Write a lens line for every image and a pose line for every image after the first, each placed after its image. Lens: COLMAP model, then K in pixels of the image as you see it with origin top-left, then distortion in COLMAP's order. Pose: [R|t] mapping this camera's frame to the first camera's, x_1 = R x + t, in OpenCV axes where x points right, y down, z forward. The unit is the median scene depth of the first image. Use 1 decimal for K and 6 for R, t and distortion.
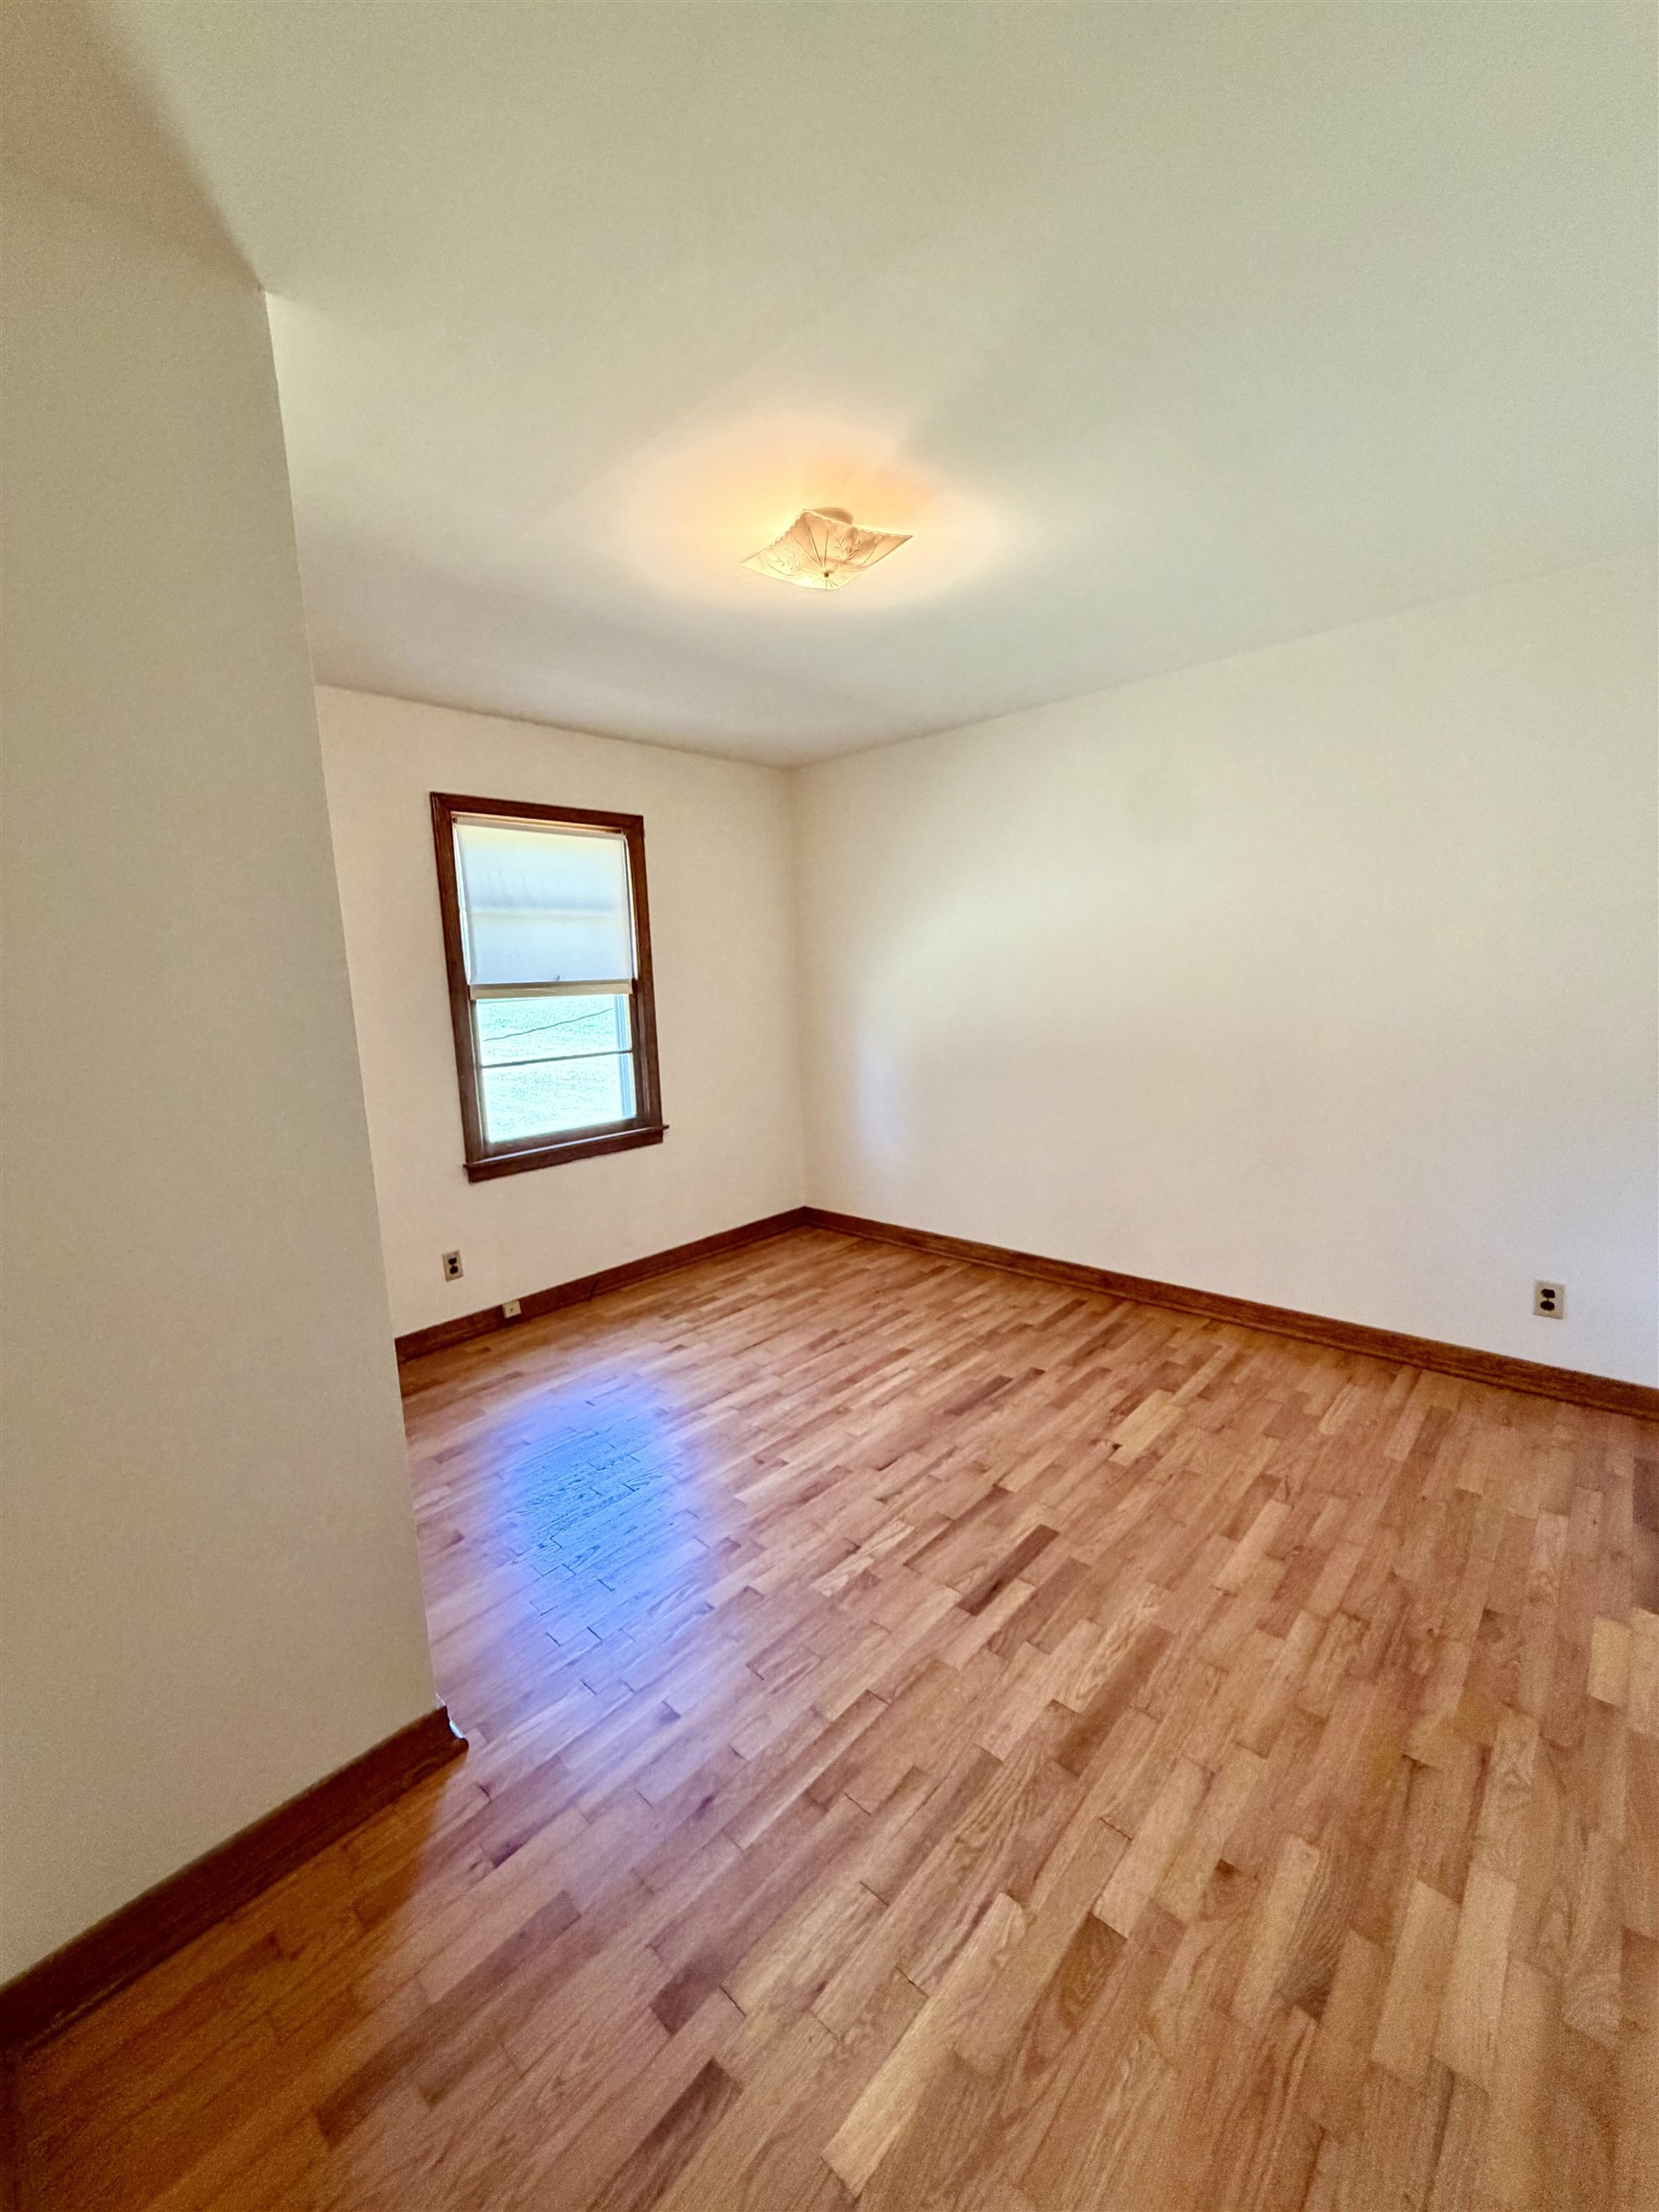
lens RADIAL K [[878.7, 0, 831.5], [0, 878.7, 1099.0], [0, 0, 1]] dist [-0.000955, 0.000506]
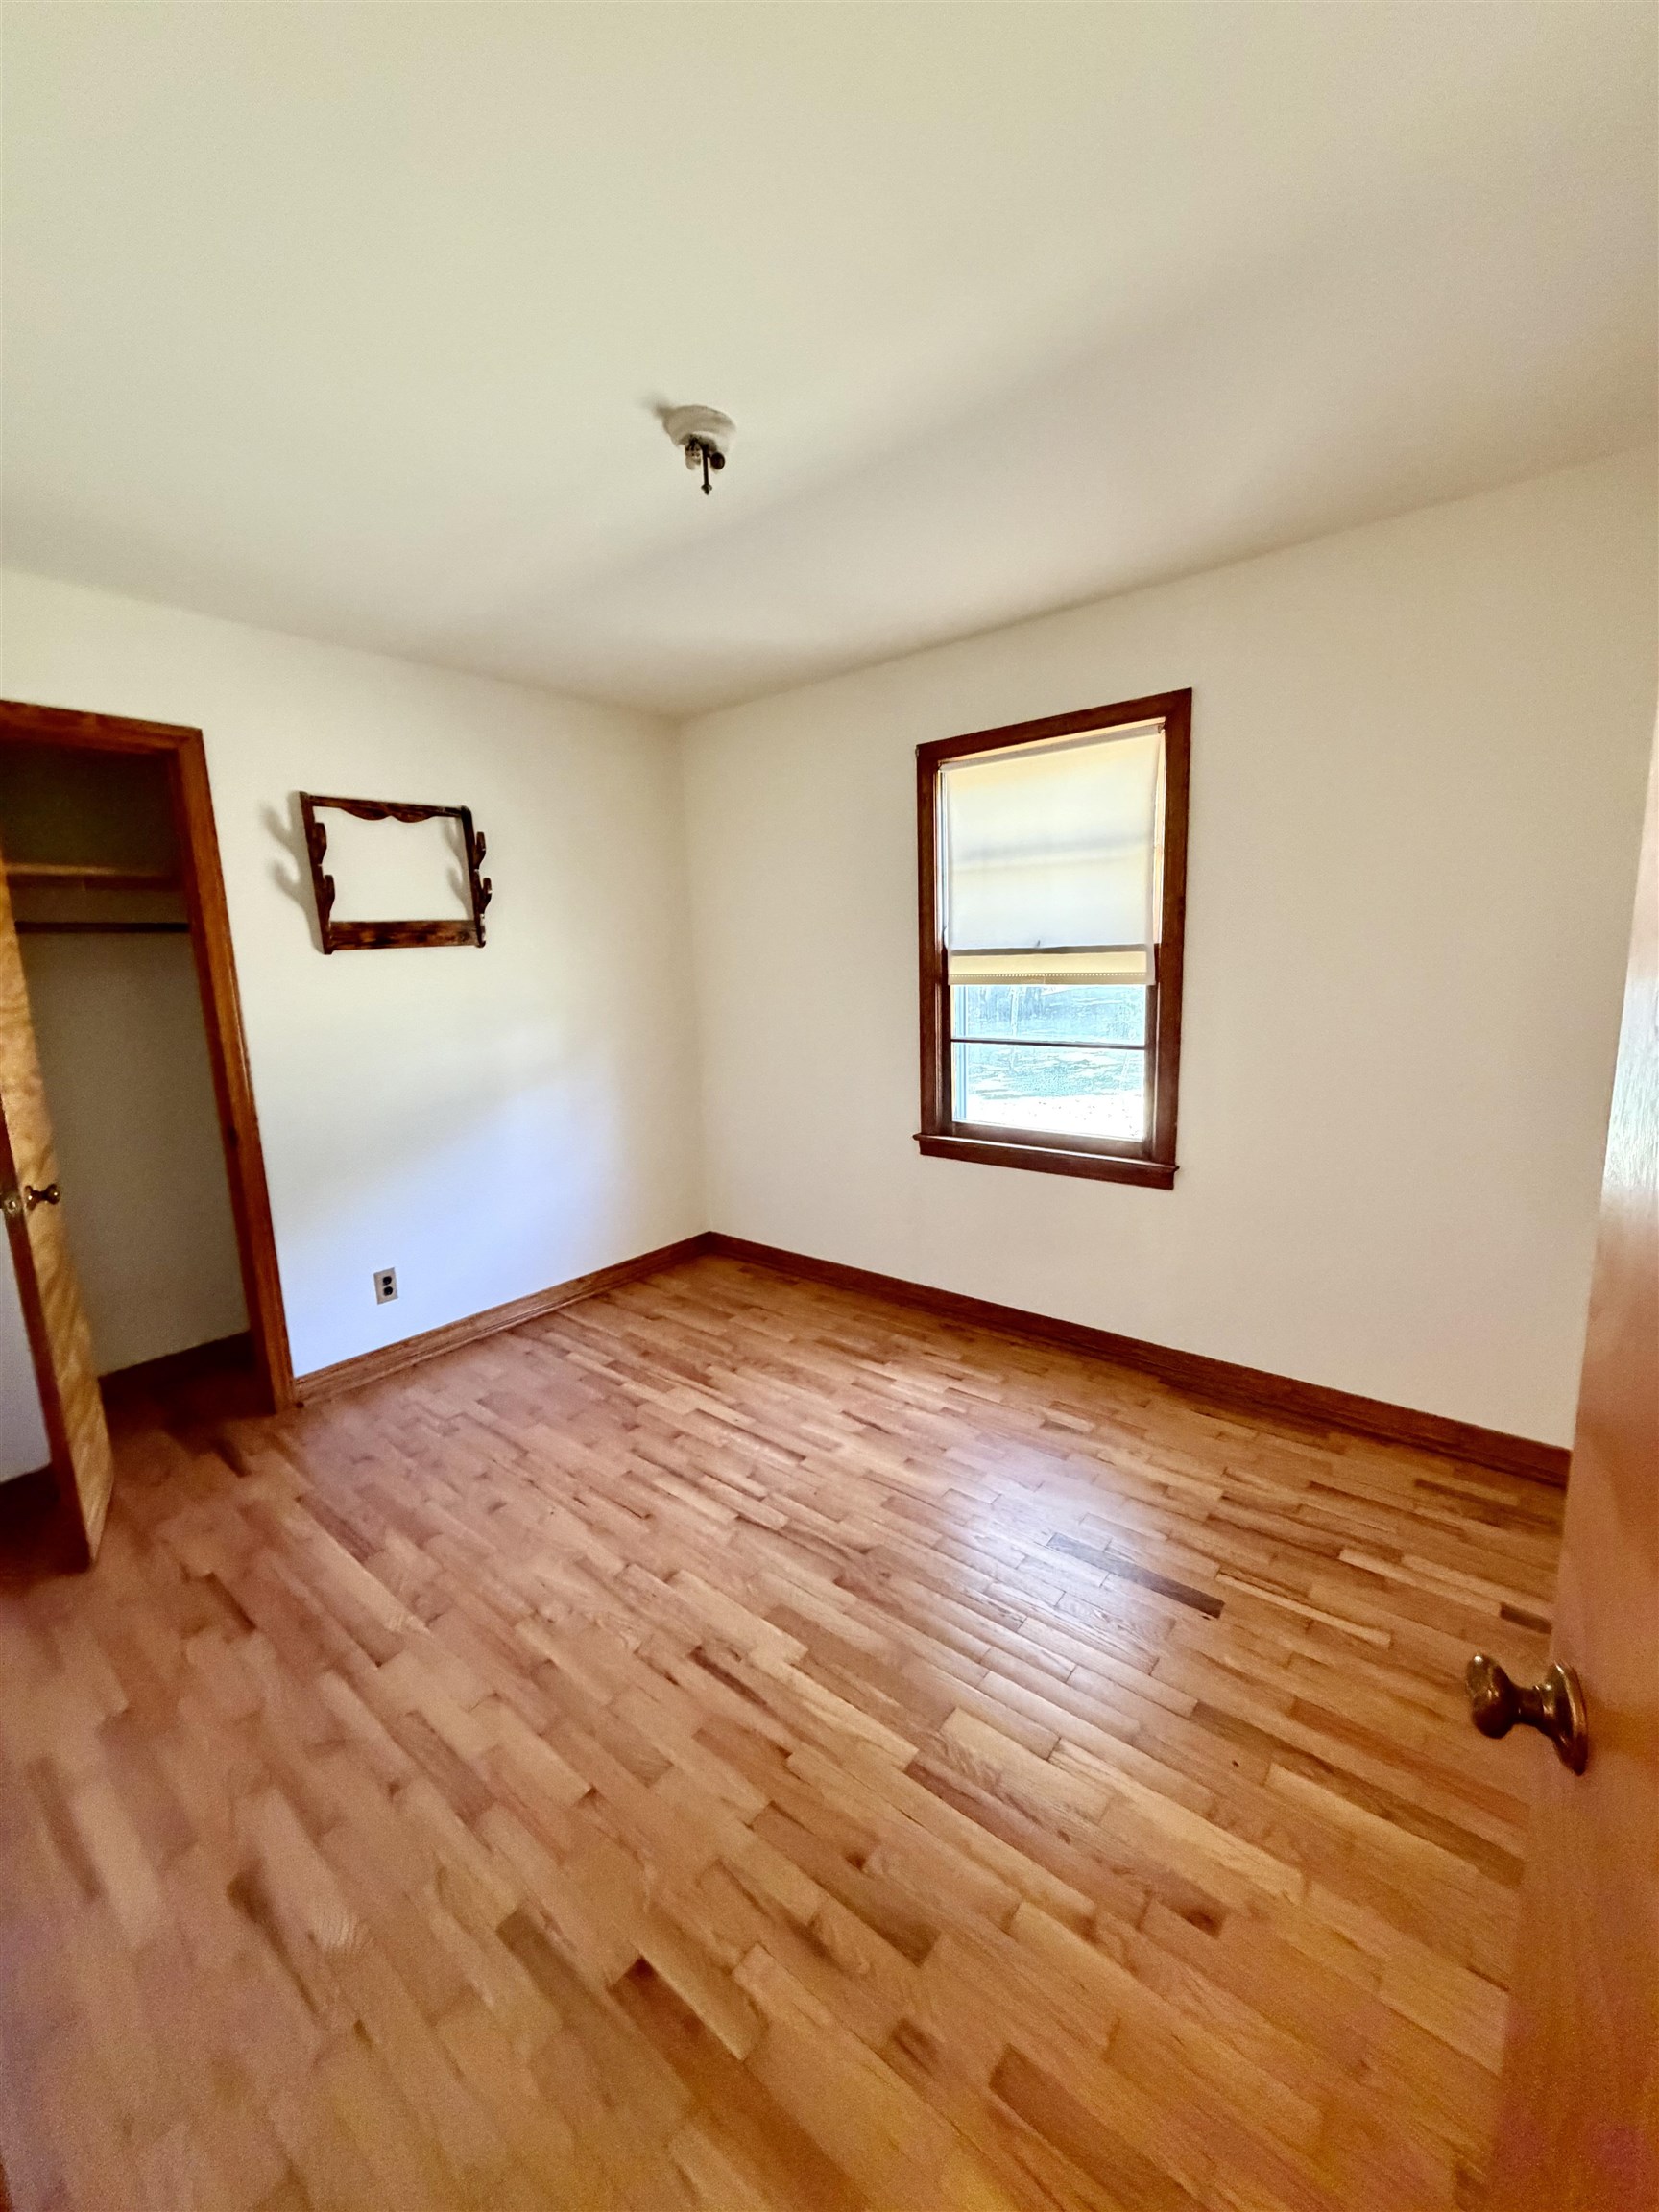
lens RADIAL K [[878.7, 0, 831.5], [0, 878.7, 1099.0], [0, 0, 1]] dist [-0.000955, 0.000506]
pose [[0.068127, 0.206338, -0.976106, 0.490068], [-0.116966, 0.973284, 0.197578, -0.137828], [0.990797, 0.100710, 0.090441, 0.772335]]
